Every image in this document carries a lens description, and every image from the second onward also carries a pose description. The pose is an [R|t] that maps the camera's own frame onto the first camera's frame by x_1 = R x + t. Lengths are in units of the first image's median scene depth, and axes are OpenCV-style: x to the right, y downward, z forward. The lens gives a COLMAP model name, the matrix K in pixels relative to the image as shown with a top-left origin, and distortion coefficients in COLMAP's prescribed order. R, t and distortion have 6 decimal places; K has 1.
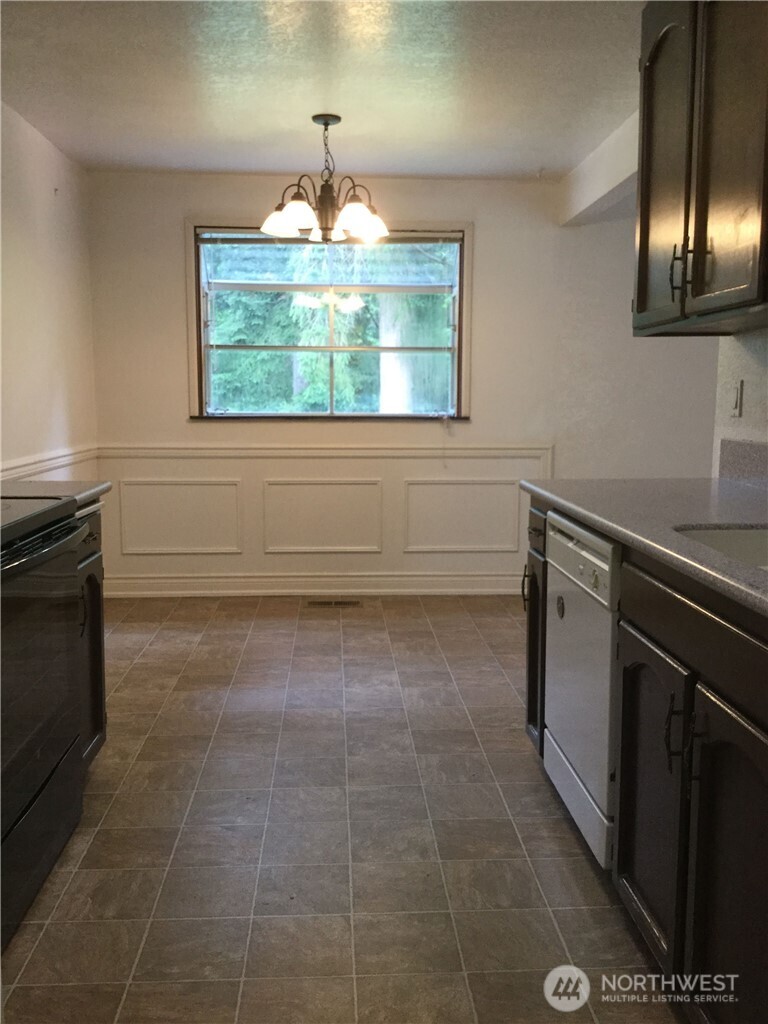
lens RADIAL K [[911.2, 0, 382.5], [0, 911.2, 507.8], [0, 0, 1]] dist [0.053653, -0.109447]
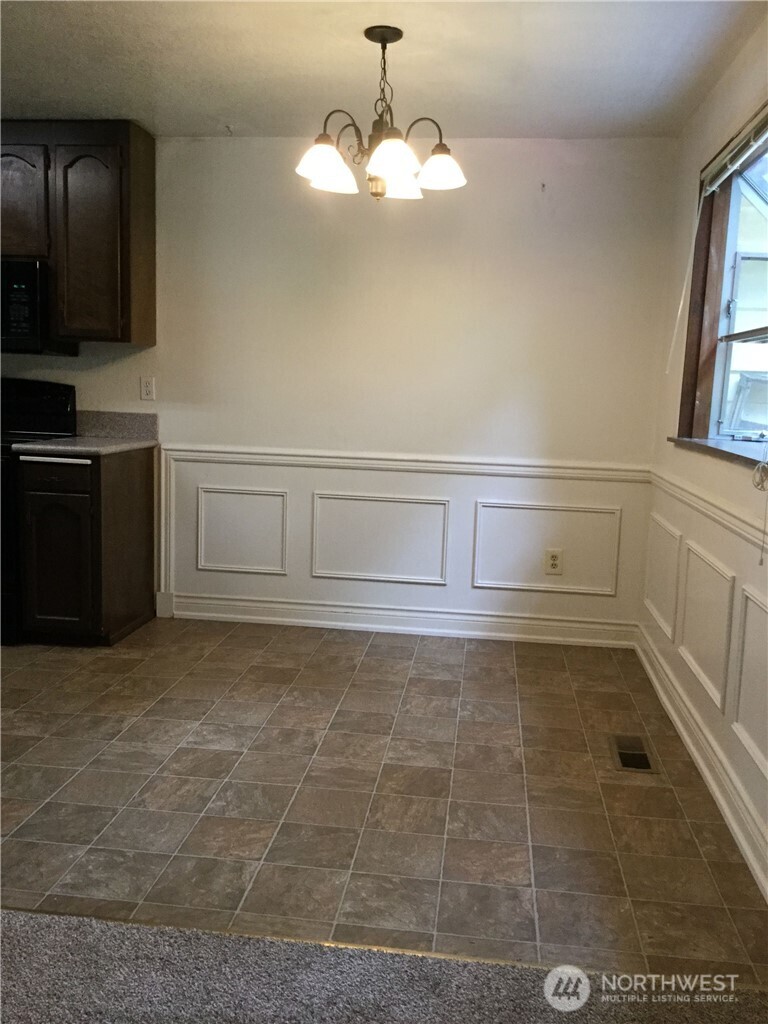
lens RADIAL K [[911.2, 0, 383.4], [0, 911.2, 517.3], [0, 0, 1]] dist [0.053653, -0.109447]
pose [[-0.172980, 0.135679, -0.975535, 0.749810], [-0.143795, 0.976375, 0.161293, -0.162558], [0.974372, 0.168178, -0.149384, 1.233891]]
